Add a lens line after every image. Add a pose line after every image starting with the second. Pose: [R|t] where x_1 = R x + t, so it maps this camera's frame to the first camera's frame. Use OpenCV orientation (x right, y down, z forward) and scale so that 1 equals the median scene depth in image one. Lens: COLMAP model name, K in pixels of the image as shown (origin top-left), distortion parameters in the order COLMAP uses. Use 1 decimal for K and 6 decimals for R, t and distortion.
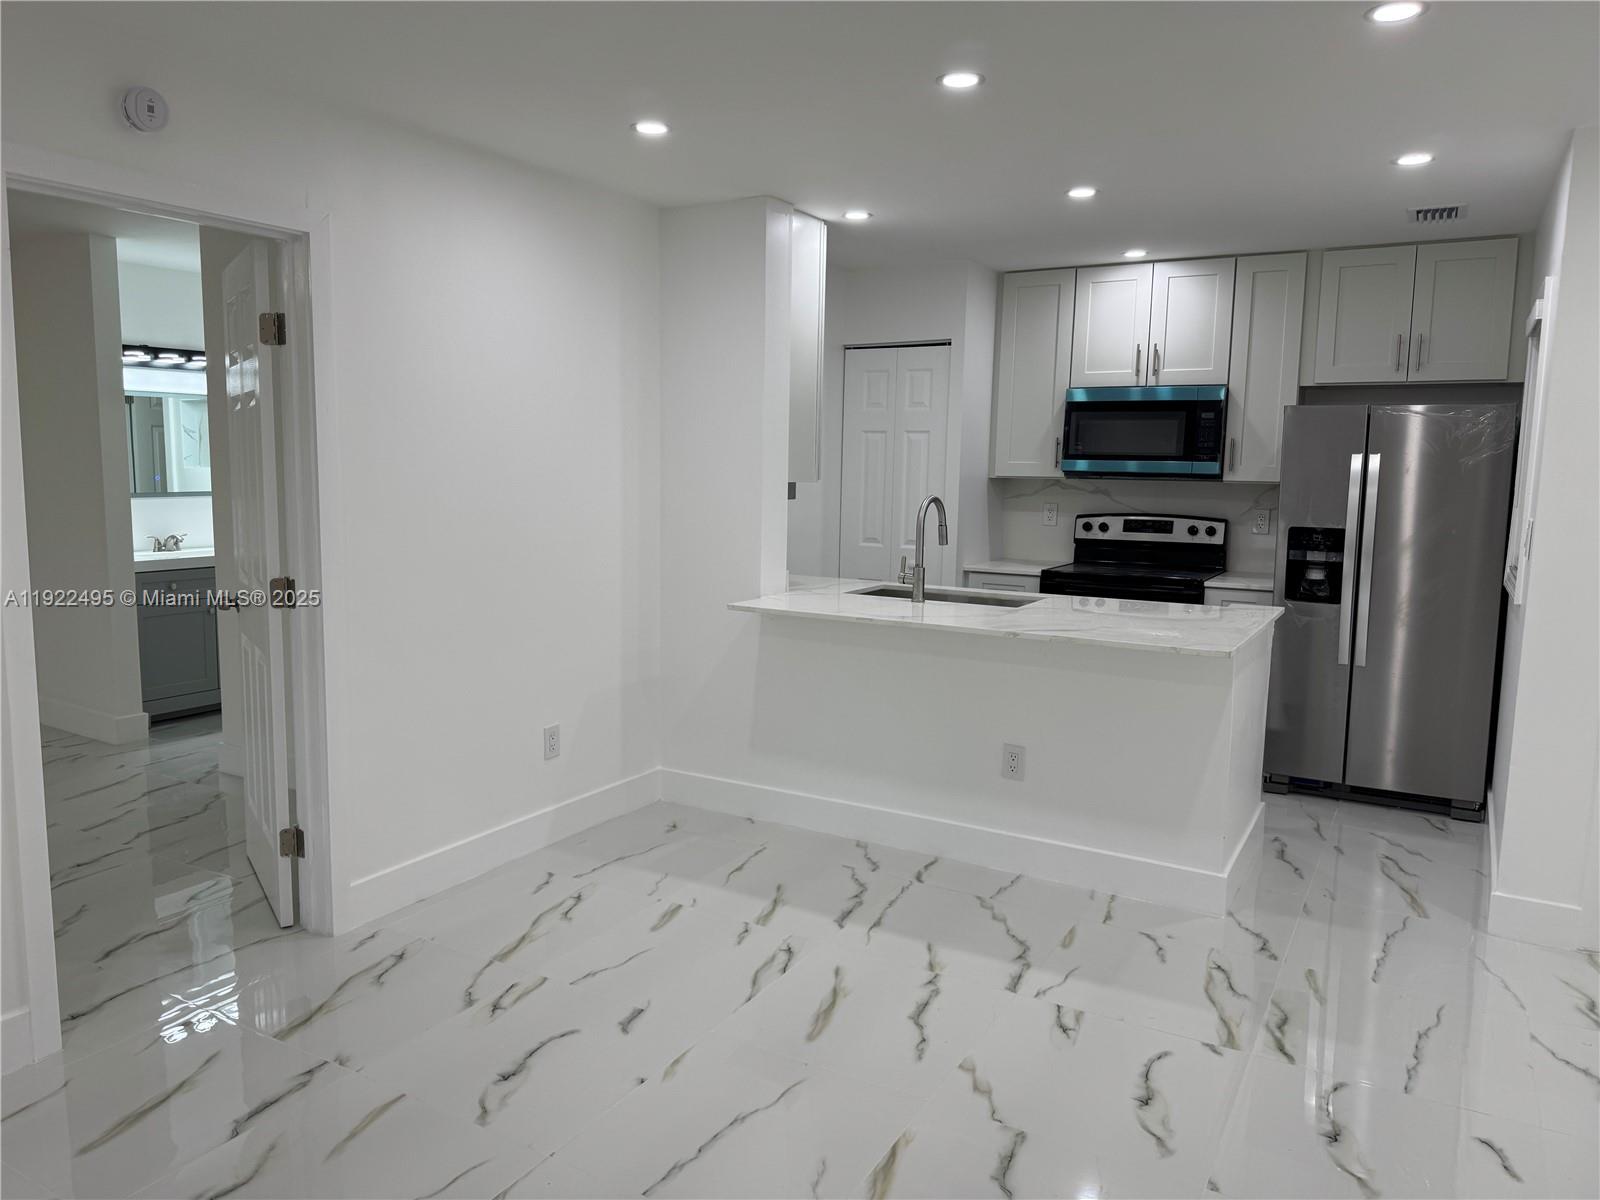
lens RADIAL K [[1118.1, 0, 767.0], [0, 1118.1, 601.6], [0, 0, 1]] dist [0.052375, -0.080042]
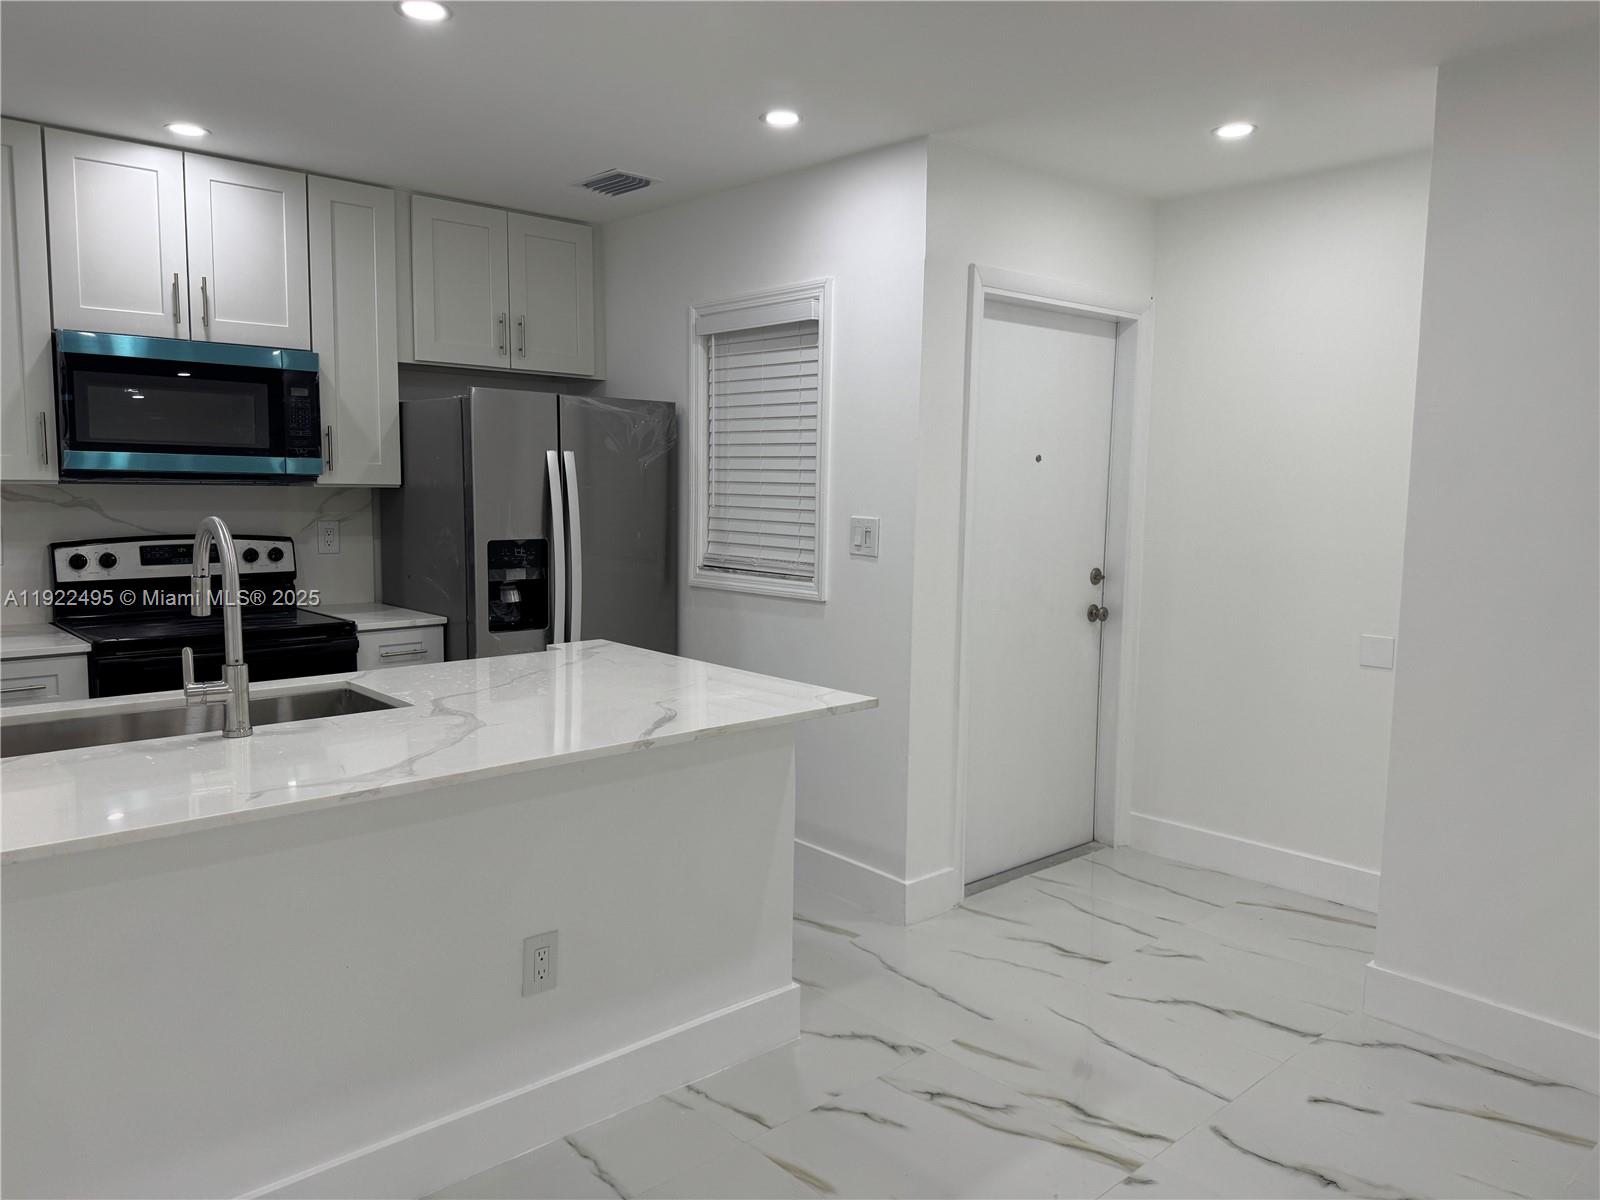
lens RADIAL K [[1118.1, 0, 801.6], [0, 1118.1, 605.3], [0, 0, 1]] dist [0.052375, -0.080042]
pose [[0.287550, -0.113214, 0.951051, -0.197359], [0.112567, 0.990102, 0.083828, -0.053708], [-0.951127, 0.082952, 0.297448, 0.477037]]
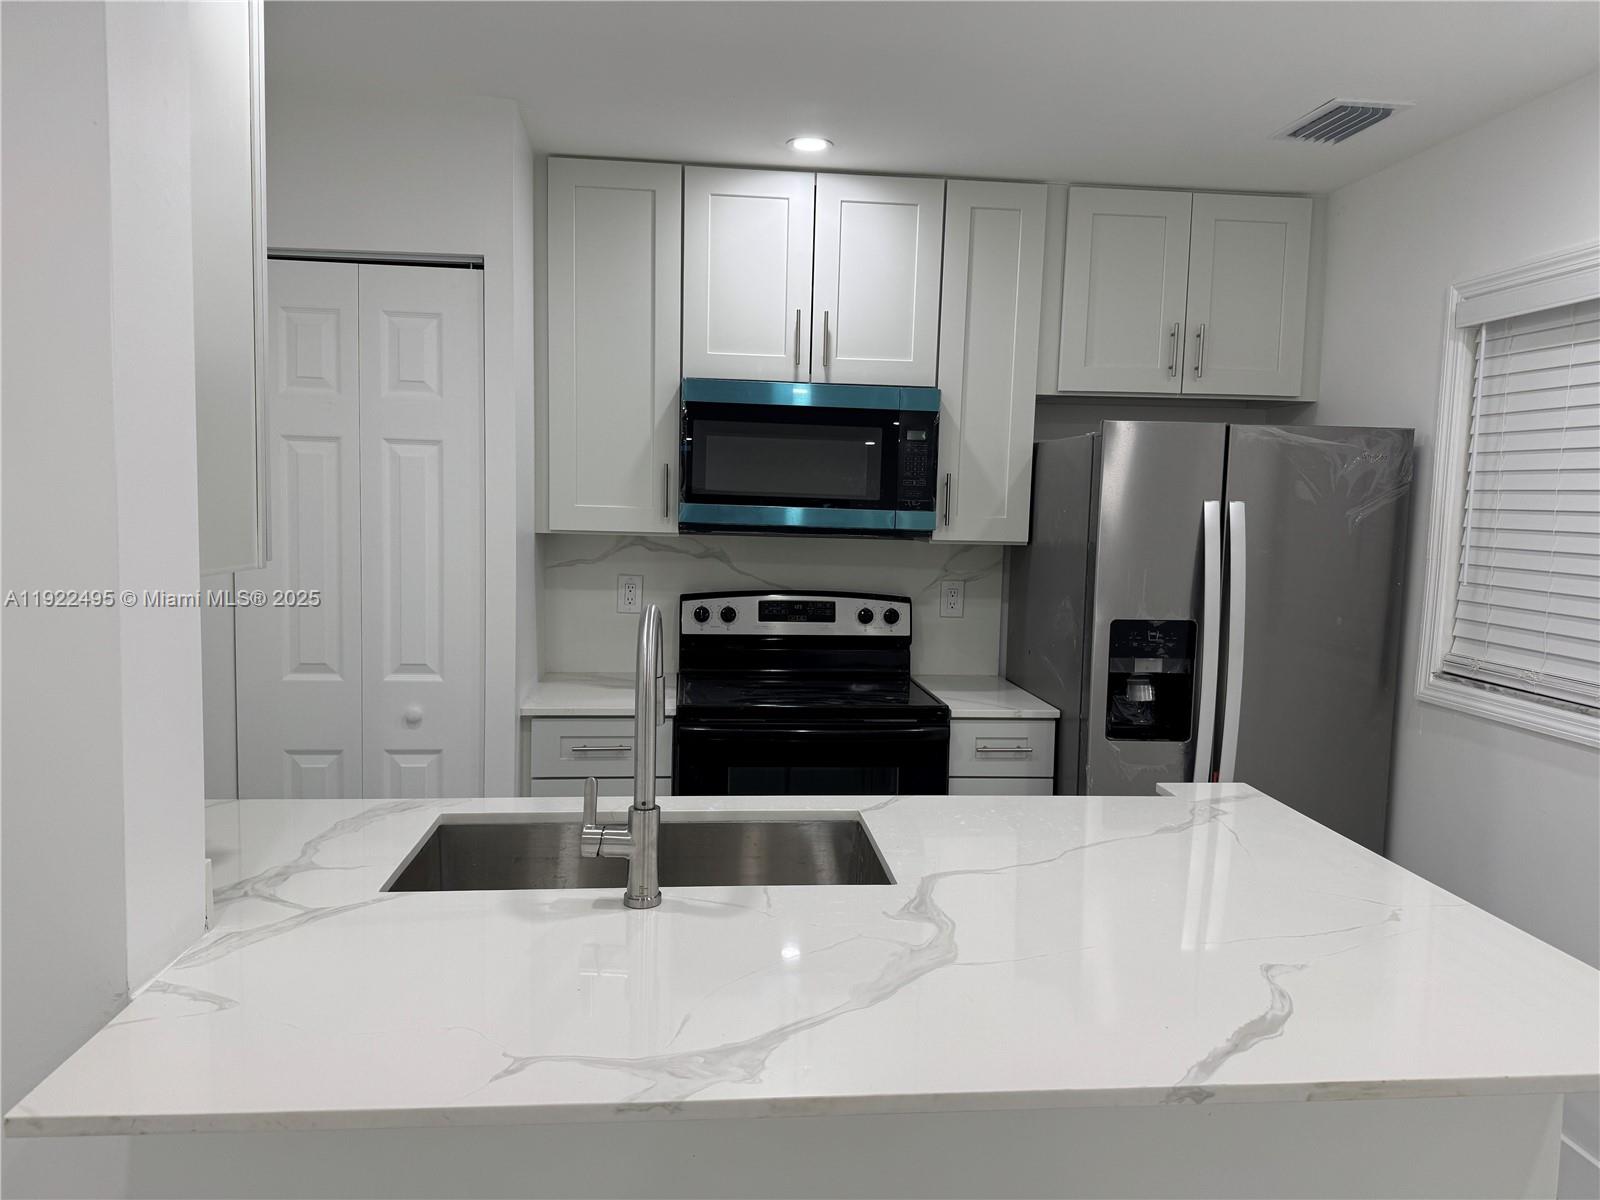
lens RADIAL K [[1118.1, 0, 802.7], [0, 1118.1, 609.3], [0, 0, 1]] dist [0.052375, -0.080042]
pose [[0.804568, -0.049239, 0.591816, -0.022793], [0.062469, 0.998045, -0.001889, -0.069475], [-0.590566, 0.038490, 0.806071, 0.523438]]
